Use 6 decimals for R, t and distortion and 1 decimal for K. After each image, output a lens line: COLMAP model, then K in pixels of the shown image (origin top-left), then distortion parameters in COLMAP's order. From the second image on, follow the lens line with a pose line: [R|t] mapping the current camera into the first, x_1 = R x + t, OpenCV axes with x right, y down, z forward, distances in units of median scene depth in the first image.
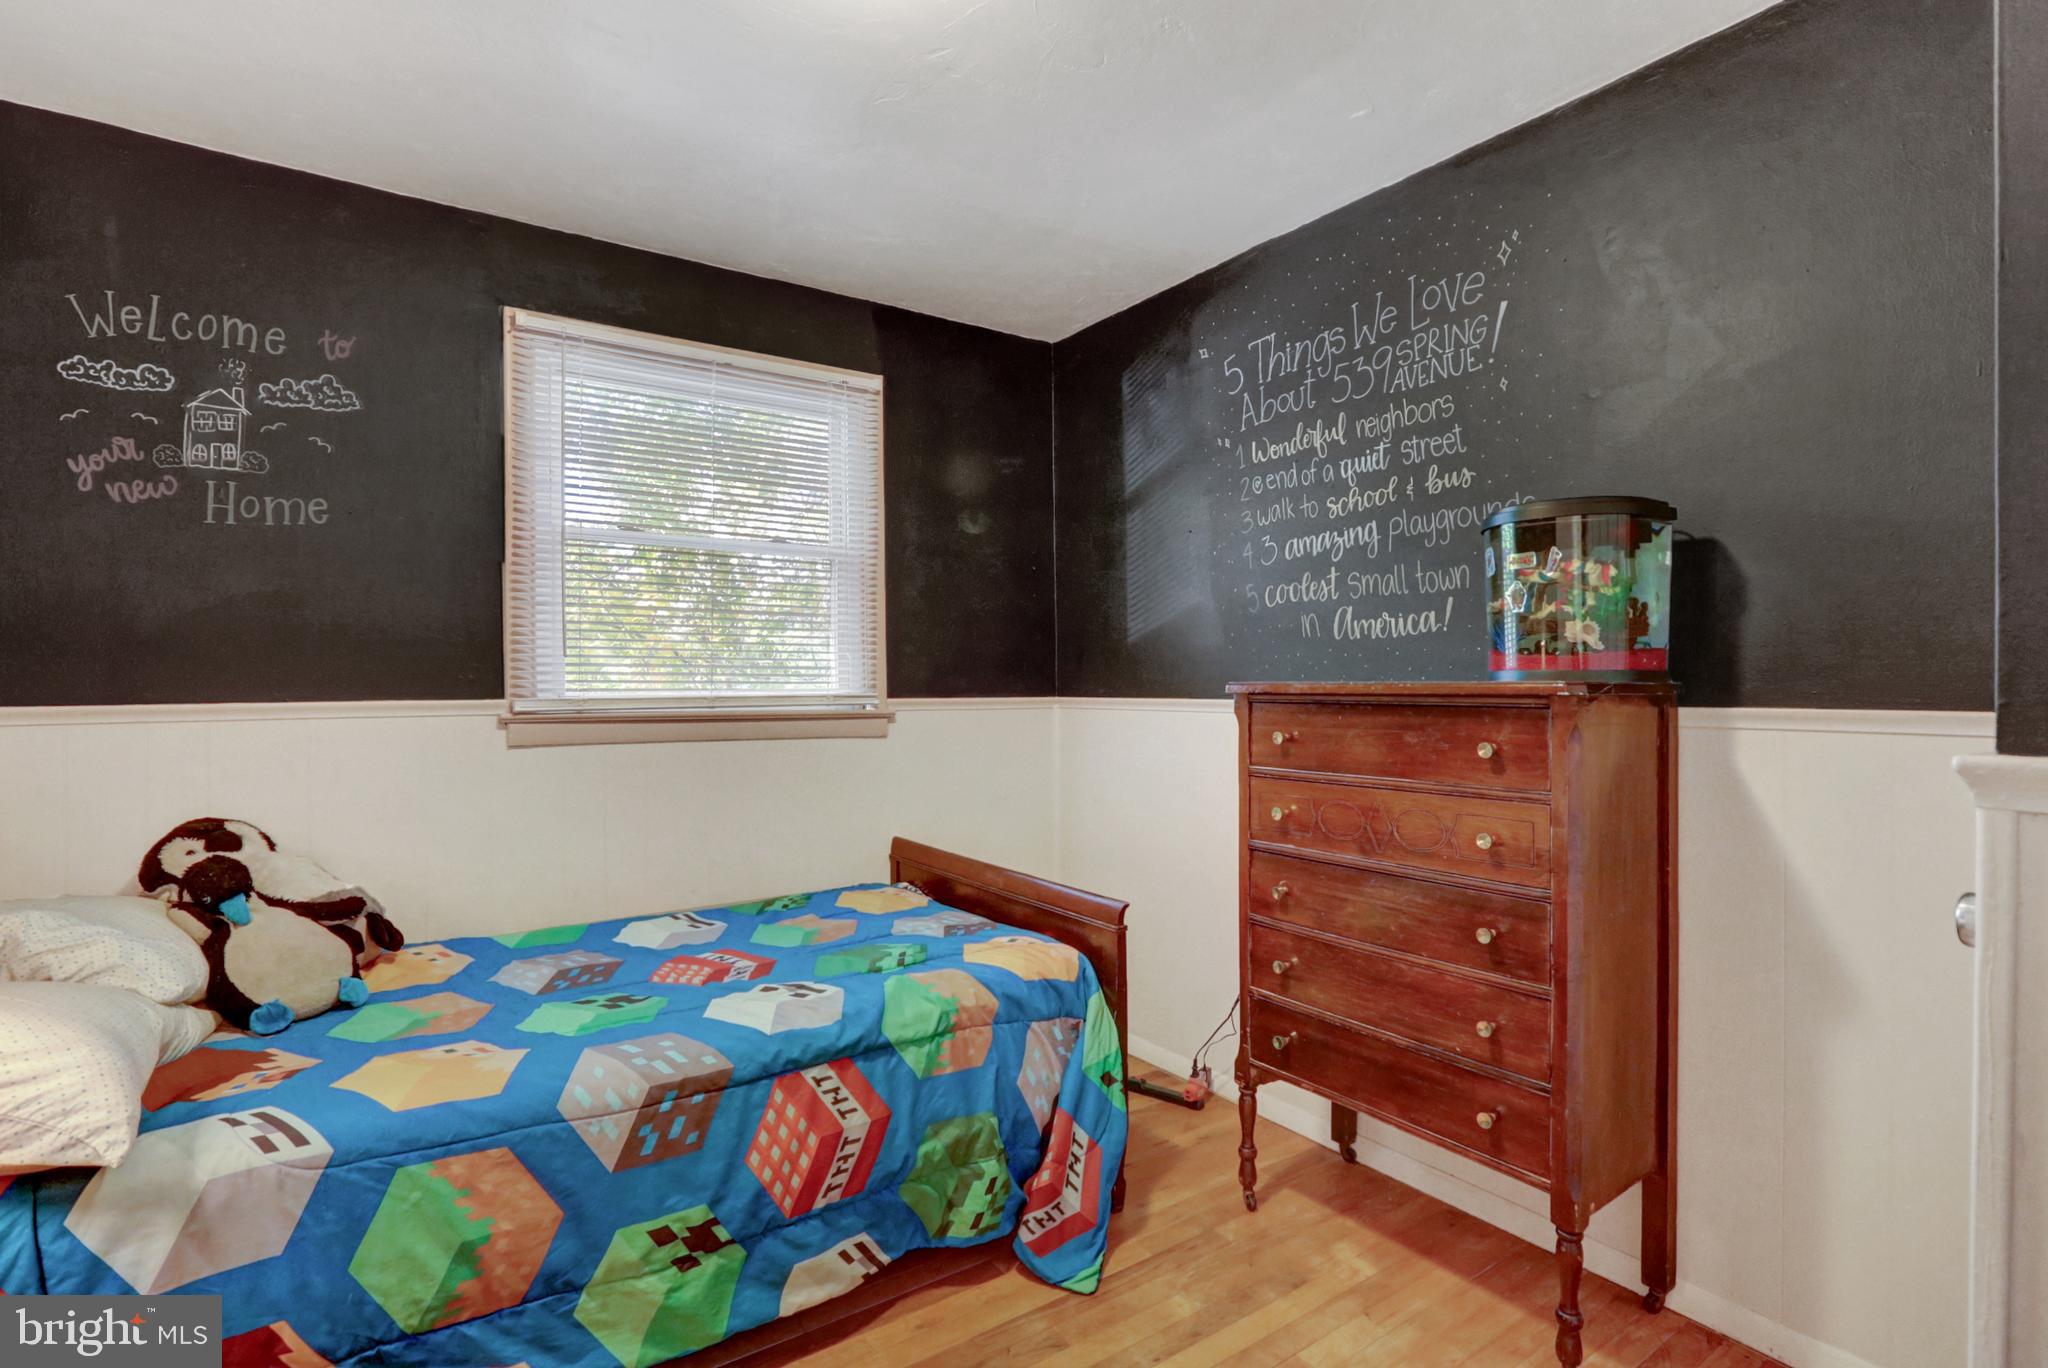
lens RADIAL K [[950.5, 0, 1028.4], [0, 950.5, 697.2], [0, 0, 1]] dist [-0.046559, 0.012449]
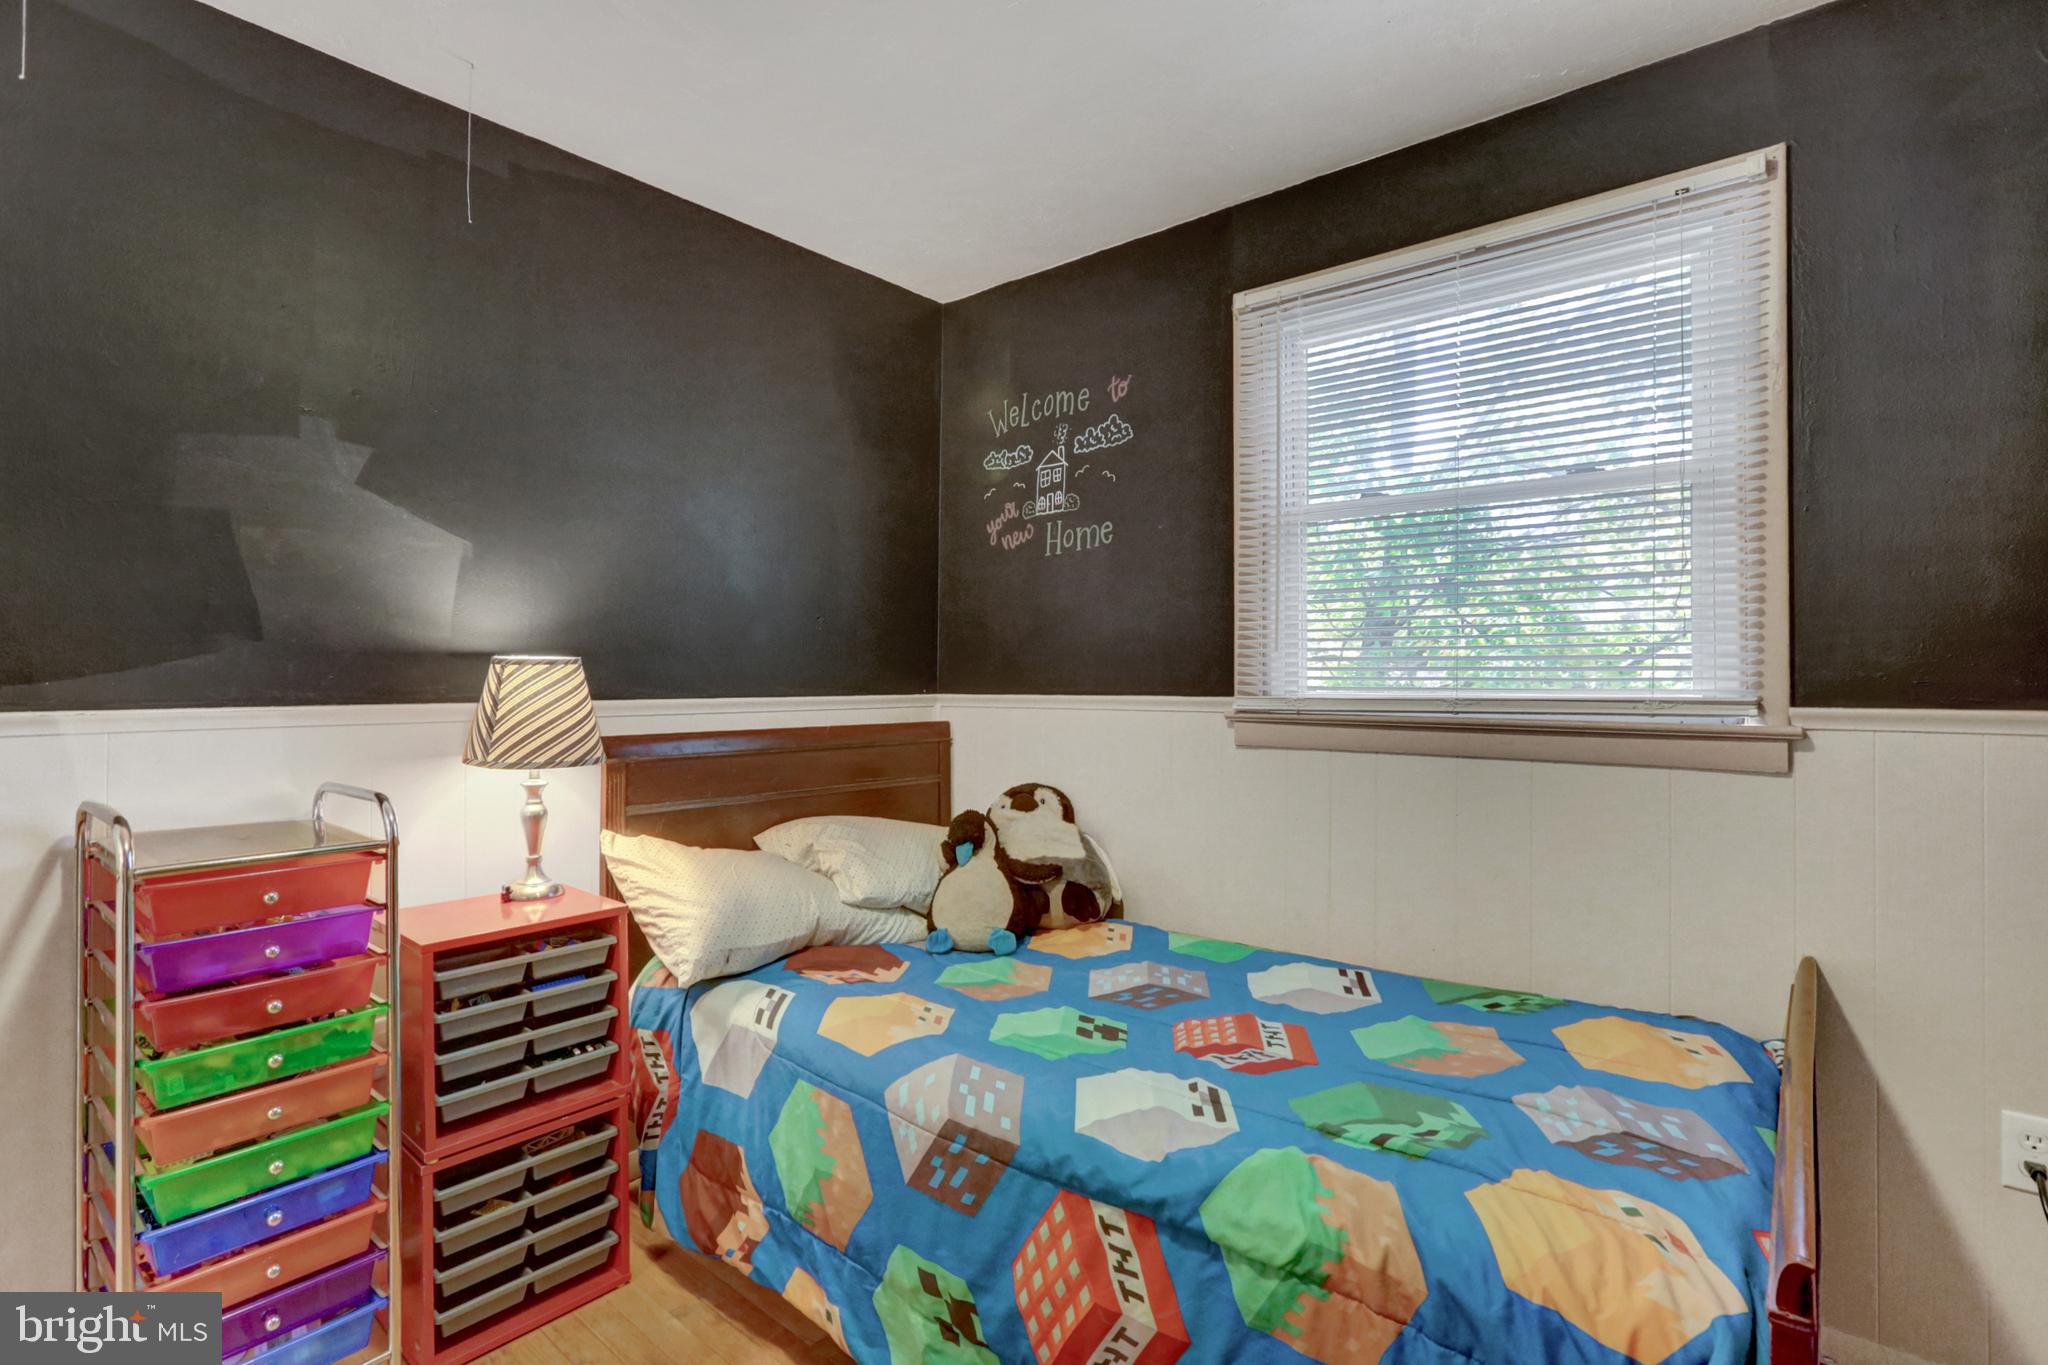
lens RADIAL K [[950.5, 0, 1025.6], [0, 950.5, 674.9], [0, 0, 1]] dist [-0.046559, 0.012449]
pose [[0.266915, -0.005718, -0.963703, 0.410942], [-0.015726, 0.999823, -0.010288, -0.008462], [0.963592, 0.017901, 0.266778, 0.661116]]
